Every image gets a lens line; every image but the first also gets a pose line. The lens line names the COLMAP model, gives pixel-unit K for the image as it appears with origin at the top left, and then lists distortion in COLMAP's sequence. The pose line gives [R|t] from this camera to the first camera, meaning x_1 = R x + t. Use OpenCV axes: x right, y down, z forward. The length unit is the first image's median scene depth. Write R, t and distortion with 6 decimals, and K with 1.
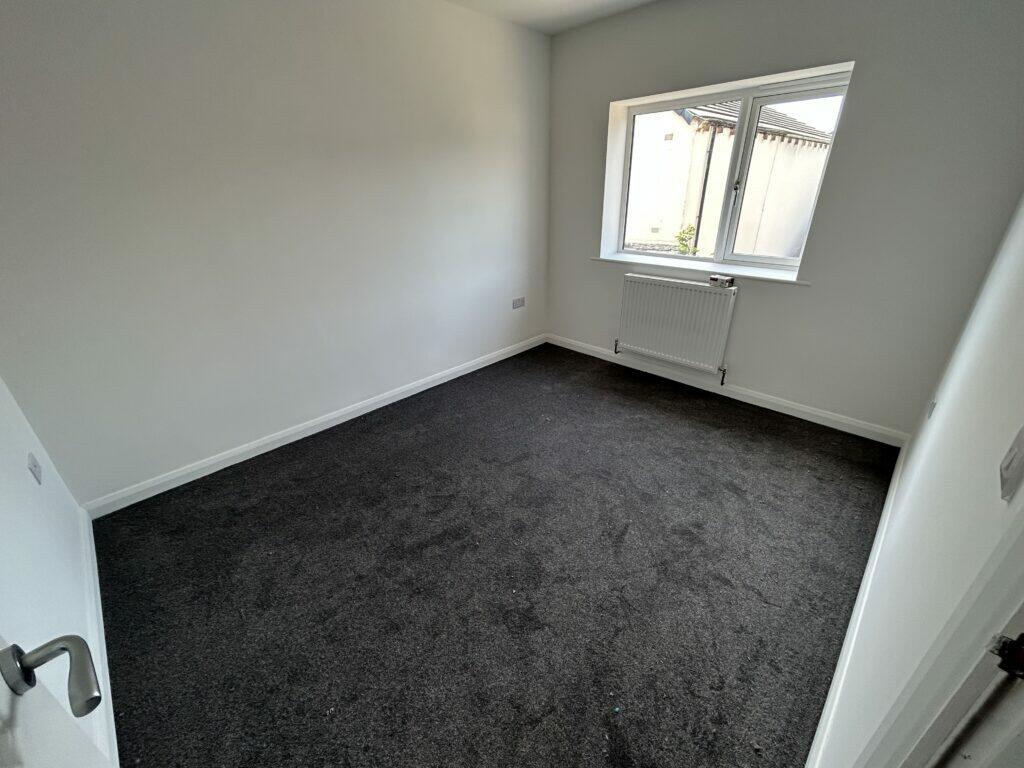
lens RADIAL K [[415.7, 0, 513.2], [0, 415.7, 383.0], [0, 0, 1]] dist [0.003109, 0.000073]
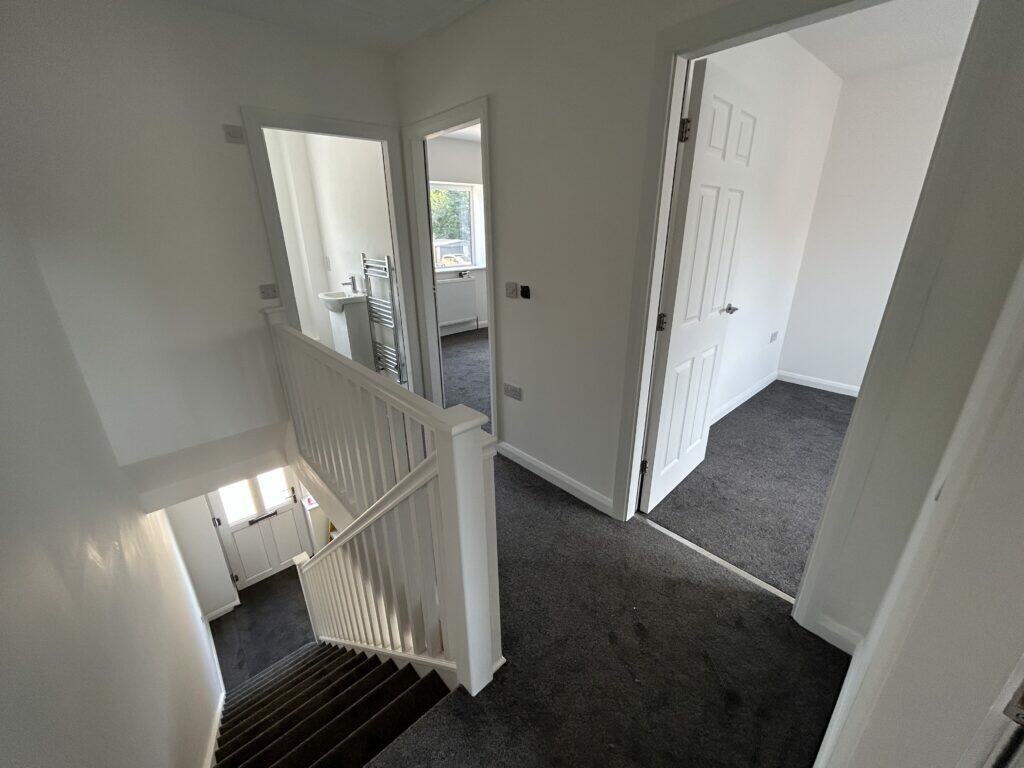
lens RADIAL K [[415.7, 0, 513.2], [0, 415.7, 383.5], [0, 0, 1]] dist [0.003109, 0.000073]
pose [[-0.045008, 0.373949, -0.926356, 1.095875], [-0.418865, 0.834784, 0.357334, 0.193522], [0.906932, 0.404102, 0.119063, -0.455457]]
